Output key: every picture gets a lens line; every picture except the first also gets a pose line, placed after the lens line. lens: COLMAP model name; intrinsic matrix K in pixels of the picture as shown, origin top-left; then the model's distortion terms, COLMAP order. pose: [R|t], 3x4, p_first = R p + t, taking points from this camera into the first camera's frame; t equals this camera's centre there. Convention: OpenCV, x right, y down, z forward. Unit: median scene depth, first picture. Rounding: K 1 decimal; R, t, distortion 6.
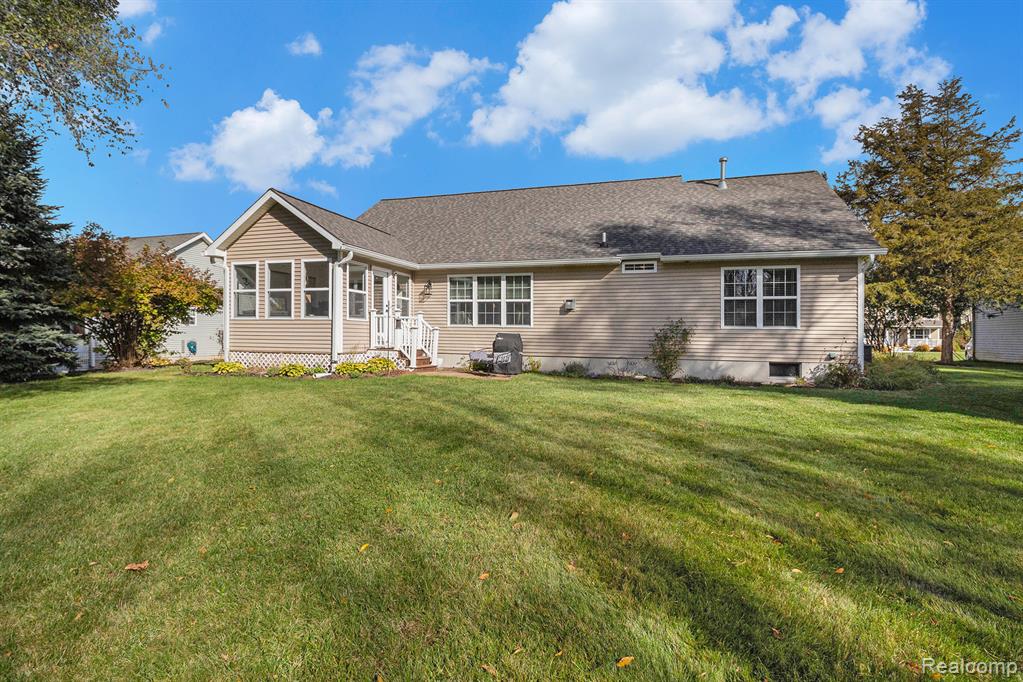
lens RADIAL K [[491.0, 0, 516.5], [0, 491.0, 349.7], [0, 0, 1]] dist [-0.014394, -0.004471]
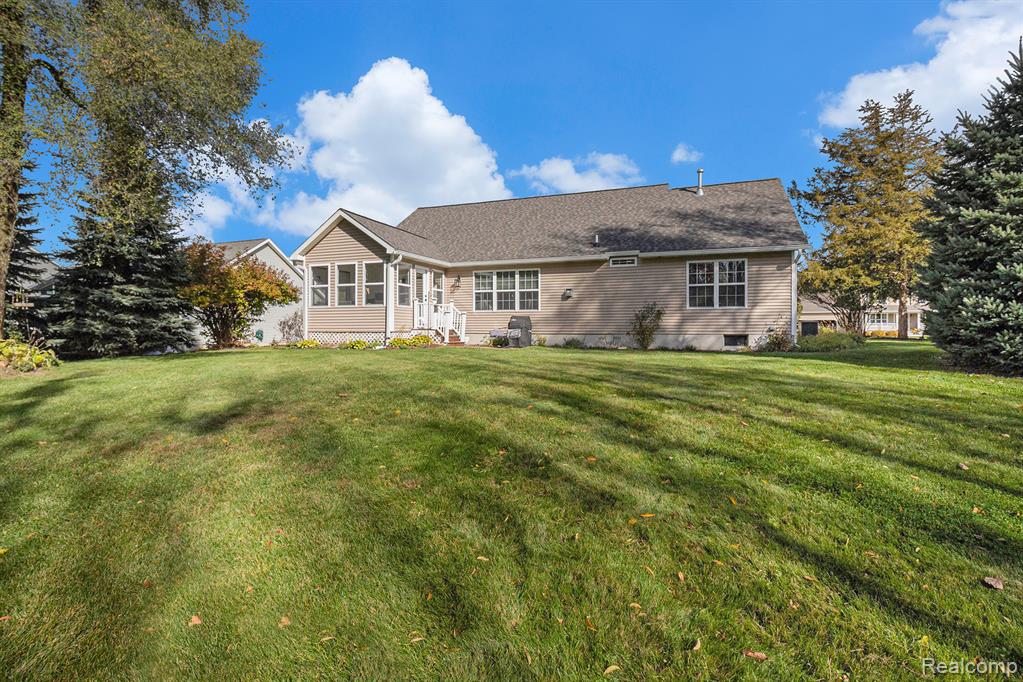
lens RADIAL K [[491.0, 0, 515.0], [0, 491.0, 334.0], [0, 0, 1]] dist [-0.014394, -0.004471]
pose [[0.998046, -0.010819, -0.061532, 0.049454], [0.009651, 0.999768, -0.019238, 0.039701], [0.061726, 0.018607, 0.997920, -0.282994]]
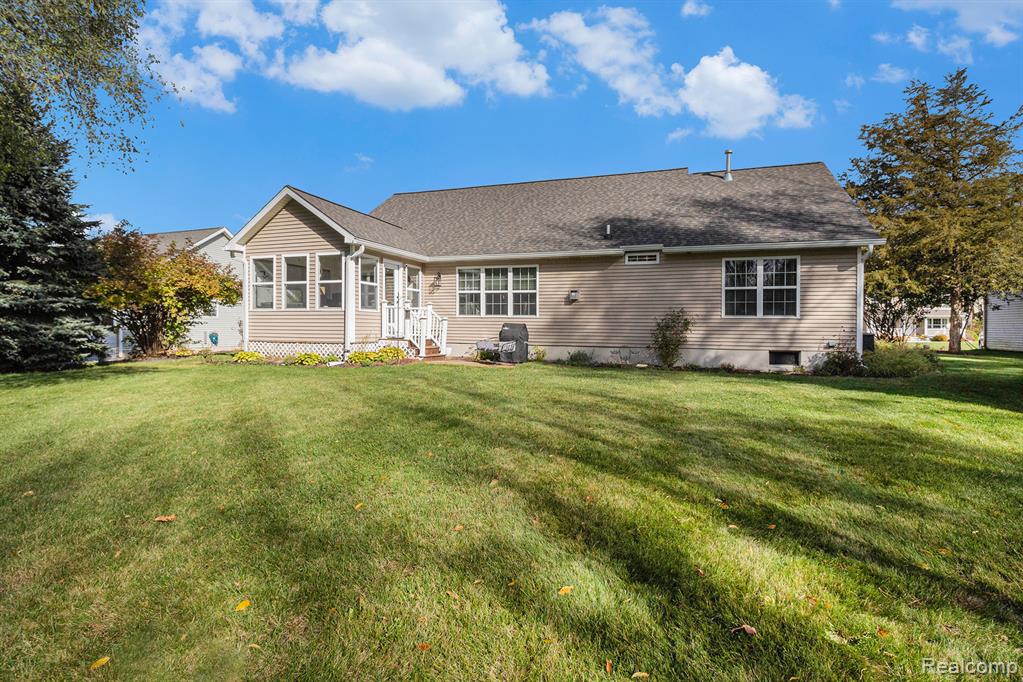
lens RADIAL K [[491.0, 0, 518.5], [0, 491.0, 343.6], [0, 0, 1]] dist [-0.014394, -0.004471]
pose [[0.999537, -0.001665, -0.030375, 0.024594], [0.001800, 0.999989, 0.004413, 0.004852], [0.030368, -0.004466, 0.999529, -0.033750]]
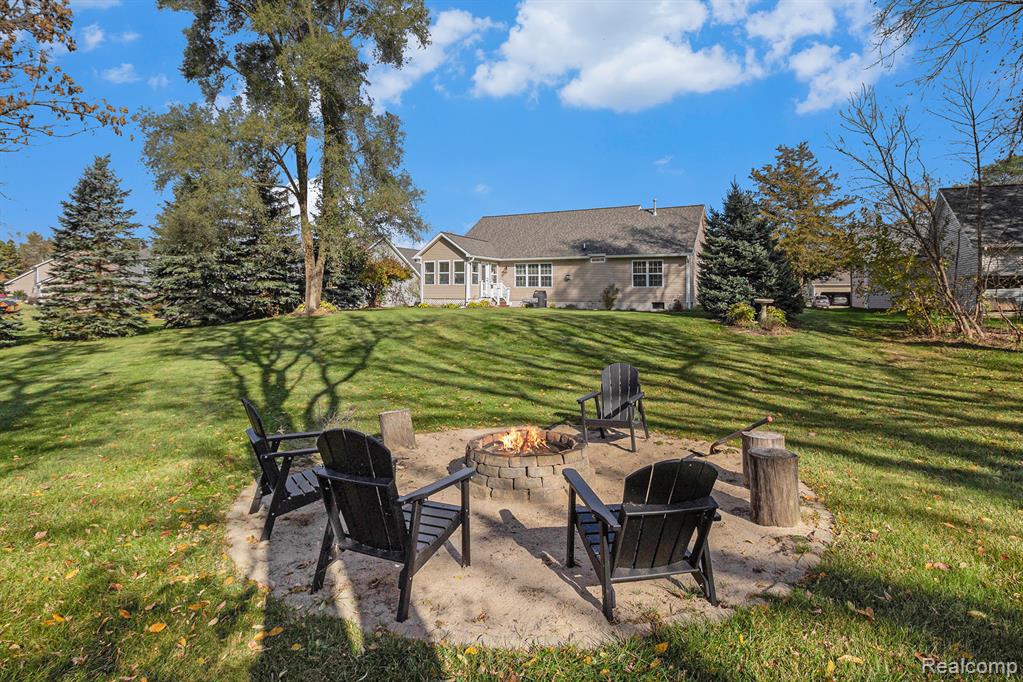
lens RADIAL K [[491.0, 0, 513.2], [0, 491.0, 335.7], [0, 0, 1]] dist [-0.014394, -0.004471]
pose [[0.981063, 0.012148, -0.193309, 0.312899], [-0.002154, 0.998654, 0.051826, 0.059911], [0.193678, -0.050428, 0.979768, -1.284427]]
